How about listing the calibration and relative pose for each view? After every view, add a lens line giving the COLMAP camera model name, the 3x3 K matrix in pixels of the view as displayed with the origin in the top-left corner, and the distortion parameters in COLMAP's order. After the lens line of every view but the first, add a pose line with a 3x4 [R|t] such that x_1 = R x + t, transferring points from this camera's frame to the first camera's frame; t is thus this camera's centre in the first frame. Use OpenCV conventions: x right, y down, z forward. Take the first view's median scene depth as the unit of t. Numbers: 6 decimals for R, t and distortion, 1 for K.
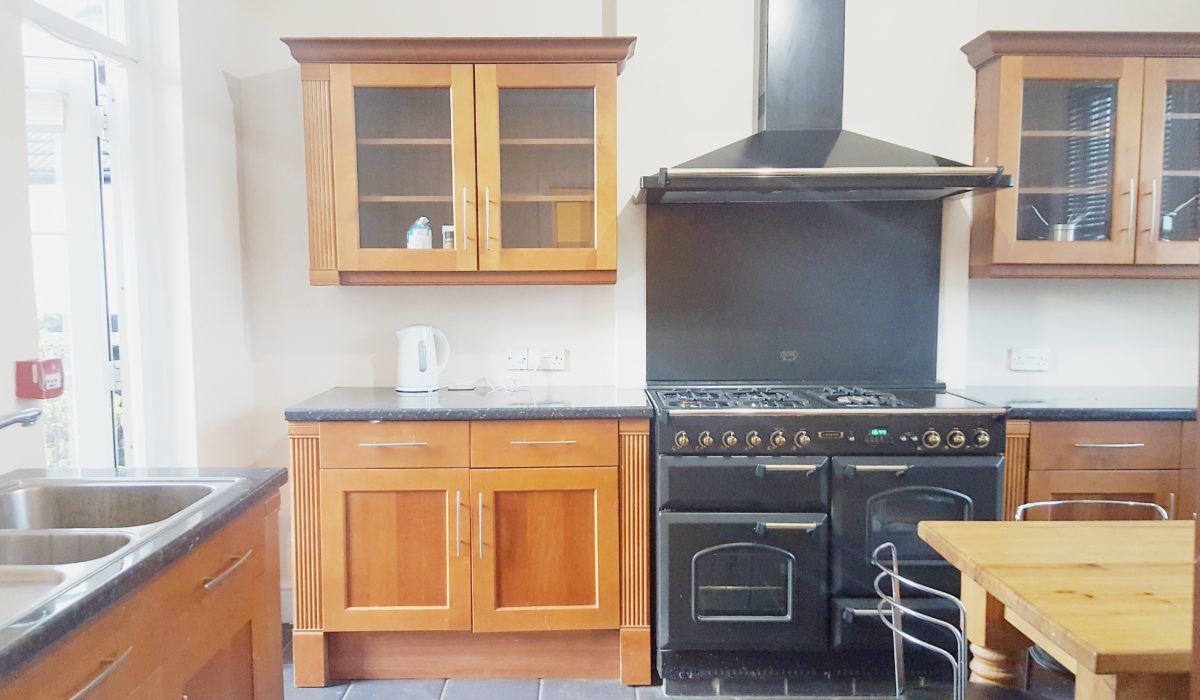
lens RADIAL K [[956.9, 0, 577.3], [0, 956.9, 355.3], [0, 0, 1]] dist [0.109795, -0.270459]
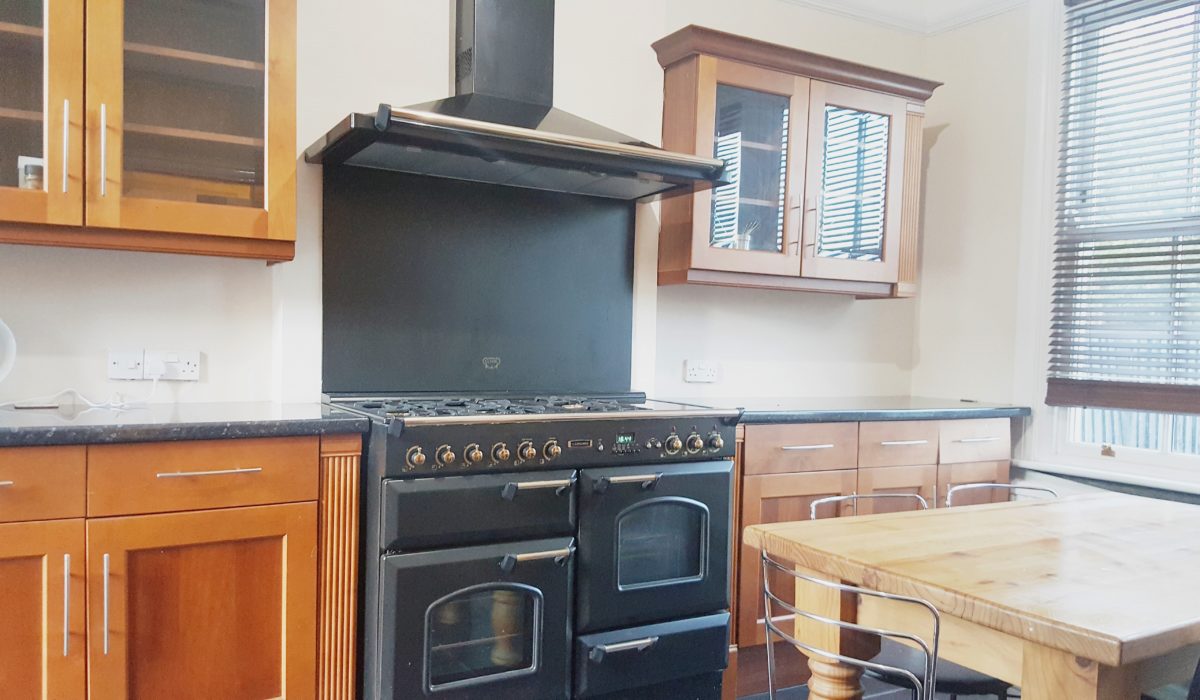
lens RADIAL K [[932.0, 0, 597.9], [0, 932.0, 373.3], [0, 0, 1]] dist [0.100494, -0.161469]
pose [[0.854425, 0.005666, 0.519543, -0.149542], [0.016640, 0.999129, -0.038262, 0.049622], [-0.519308, 0.041337, 0.853587, 0.267693]]
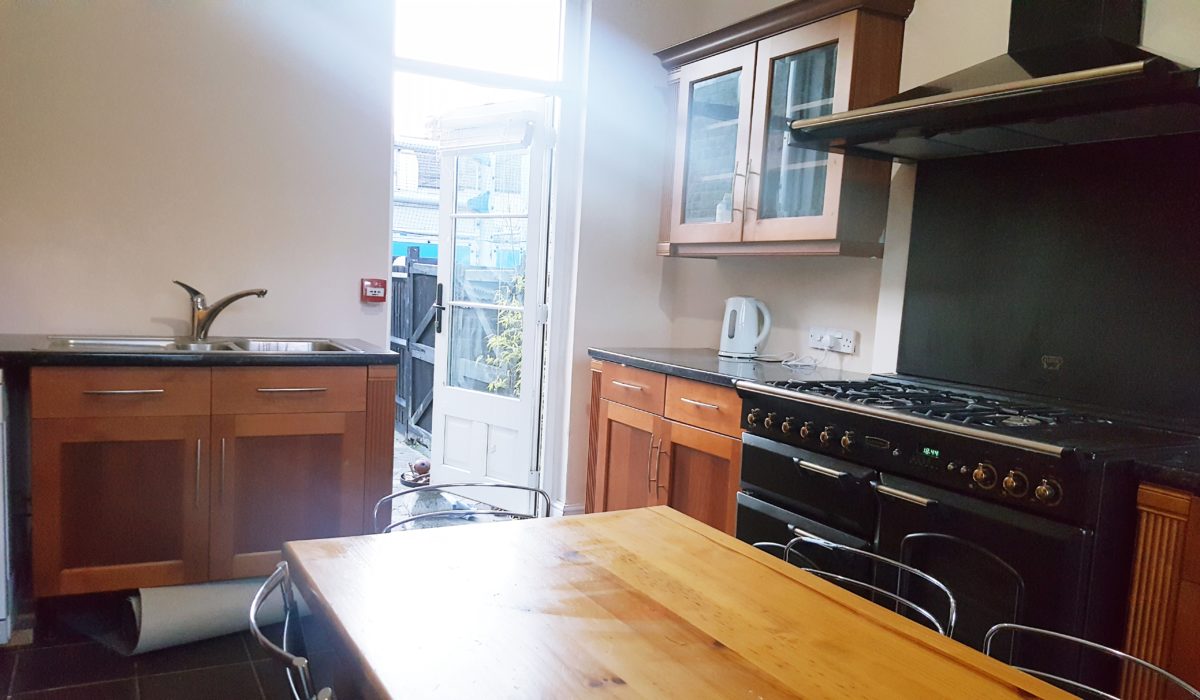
lens RADIAL K [[932.0, 0, 597.9], [0, 932.0, 373.3], [0, 0, 1]] dist [0.100494, -0.161469]
pose [[0.455450, 0.118194, -0.882381, 0.788137], [-0.128704, 0.989477, 0.066108, 0.006252], [0.880909, 0.083457, 0.465869, 0.428112]]
